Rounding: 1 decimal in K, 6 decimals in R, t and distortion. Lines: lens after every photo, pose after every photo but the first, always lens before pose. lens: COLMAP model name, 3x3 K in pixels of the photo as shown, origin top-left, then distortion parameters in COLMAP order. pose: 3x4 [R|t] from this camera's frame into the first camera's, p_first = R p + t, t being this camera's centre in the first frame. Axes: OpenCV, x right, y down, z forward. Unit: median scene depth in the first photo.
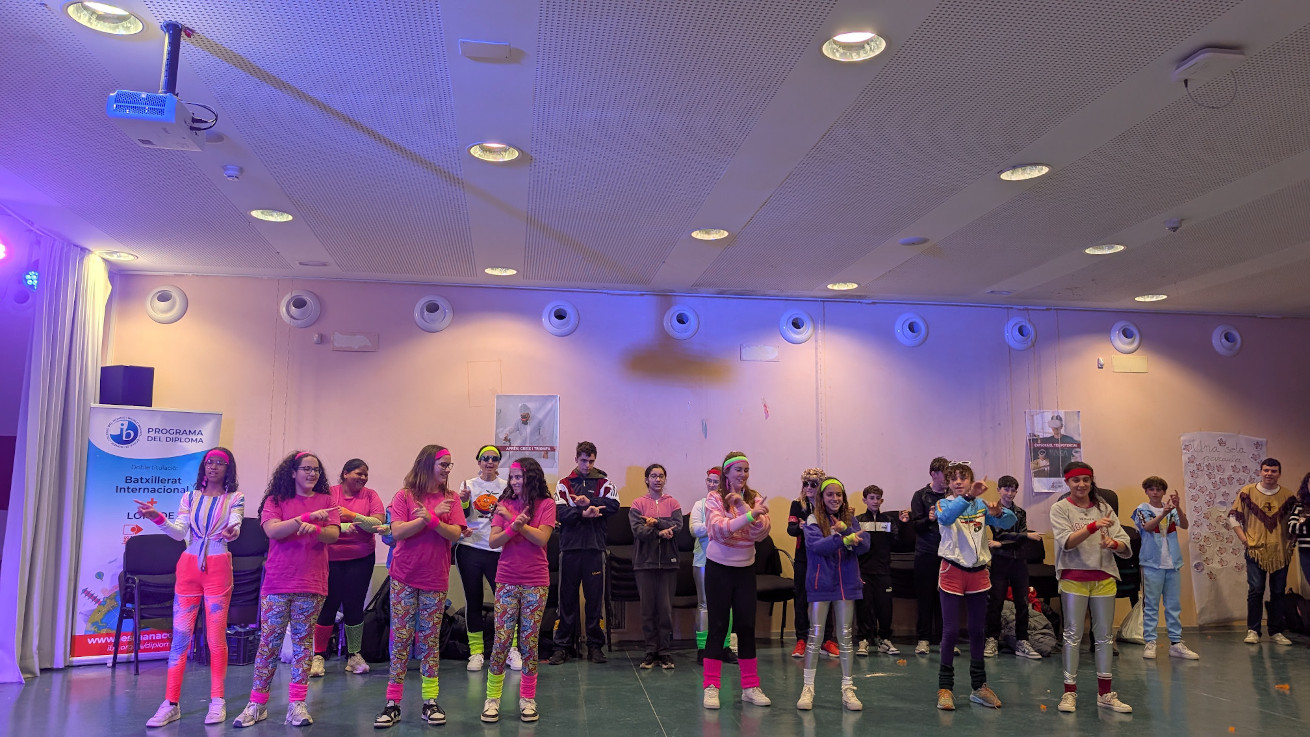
lens RADIAL K [[975.8, 0, 654.9], [0, 975.8, 376.2], [0, 0, 1]] dist [0.016319, -0.005208]
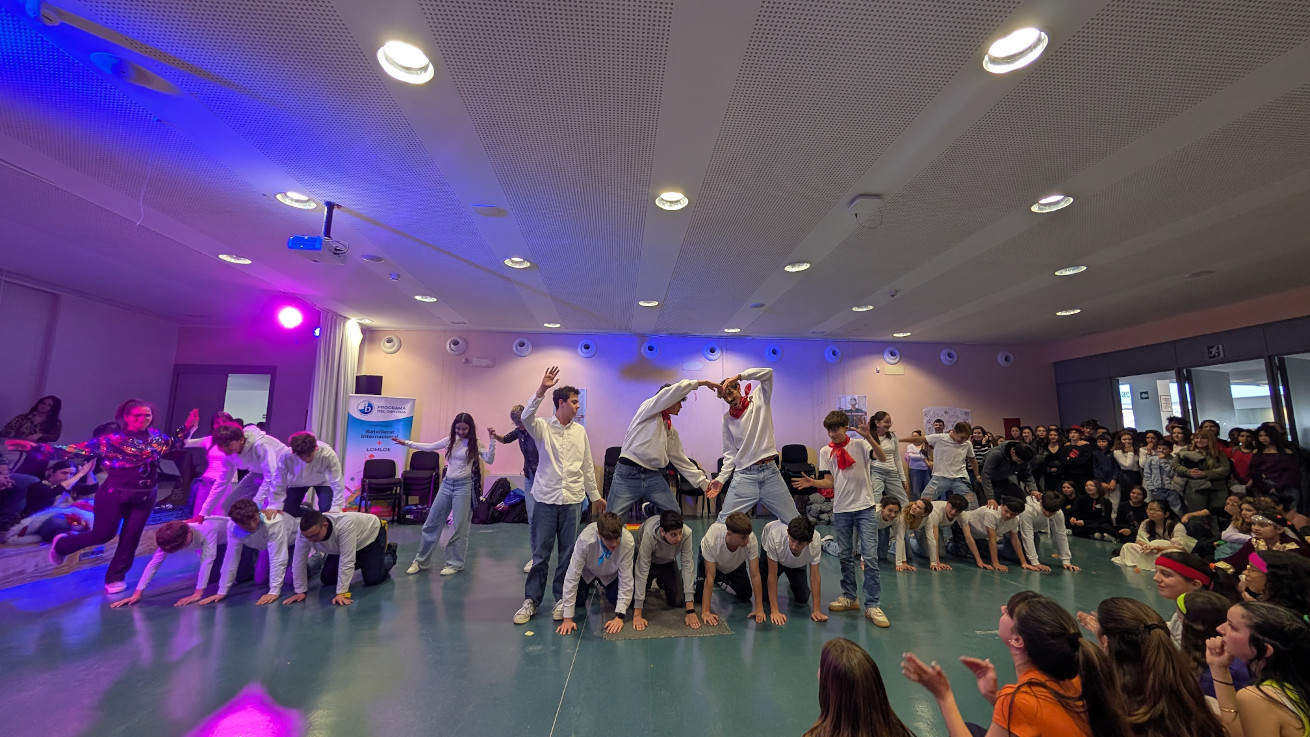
lens RADIAL K [[504.6, 0, 654.8], [0, 504.6, 375.5], [0, 0, 1]] dist [-0.003401, 0.000066]
pose [[0.997023, -0.008376, -0.076646, 0.121440], [0.007513, 0.999905, -0.011537, 0.006291], [0.076735, 0.010927, 0.996992, 0.011765]]
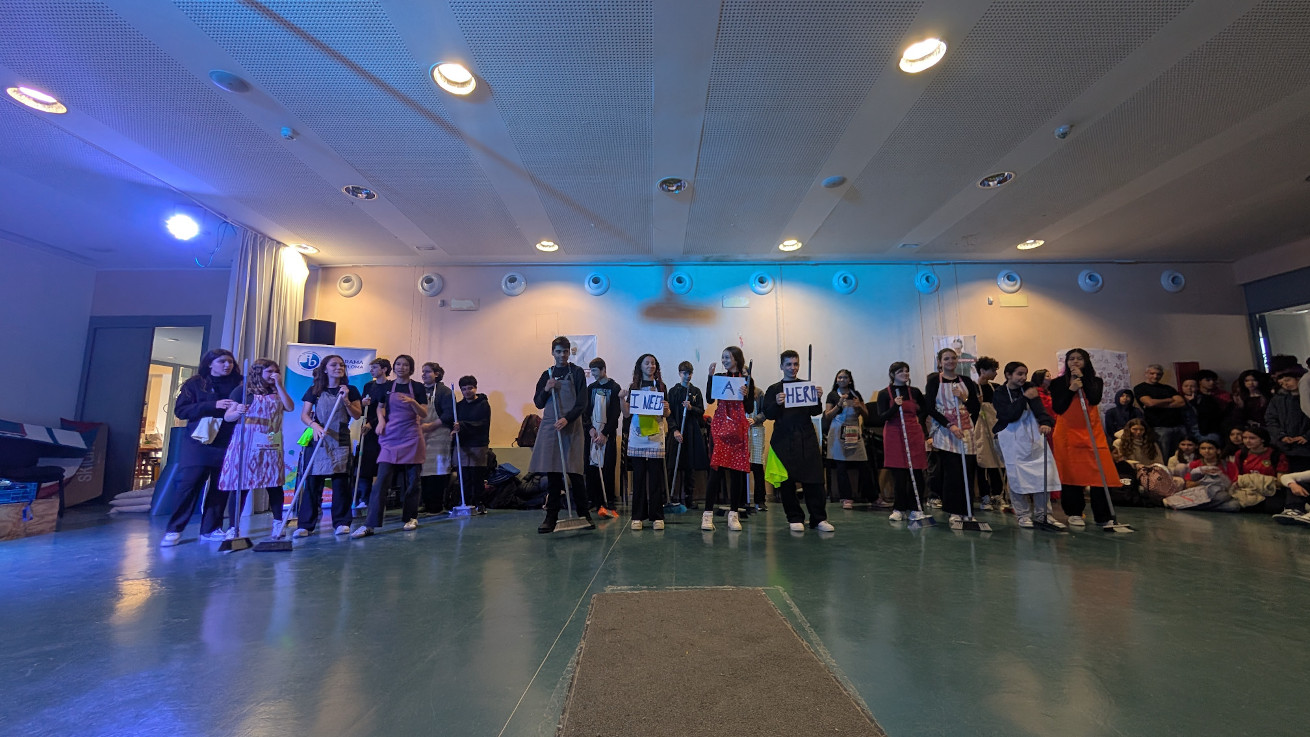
lens RADIAL K [[504.6, 0, 654.8], [0, 504.6, 375.5], [0, 0, 1]] dist [-0.003401, 0.000066]
pose [[0.989097, -0.031816, -0.143790, 0.102887], [0.030656, 0.999477, -0.010275, 0.097612], [0.144042, 0.005755, 0.989555, 0.272419]]
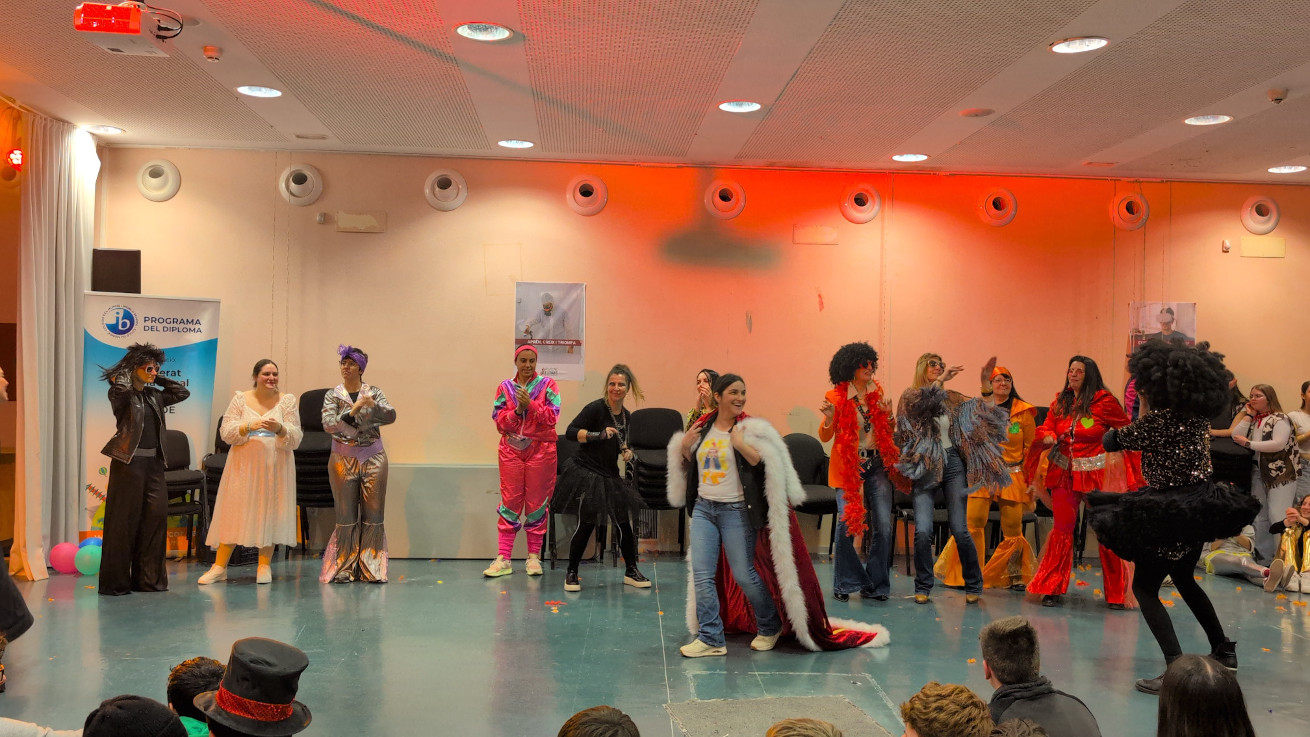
lens RADIAL K [[1198.8, 0, 655.0], [0, 1198.8, 368.5], [0, 0, 1]] dist [0.017219, 0.001229]
pose [[0.996133, 0.013008, -0.086891, 0.065357], [-0.003192, 0.993684, 0.112171, -0.026935], [0.087802, -0.111460, 0.989883, -0.094542]]
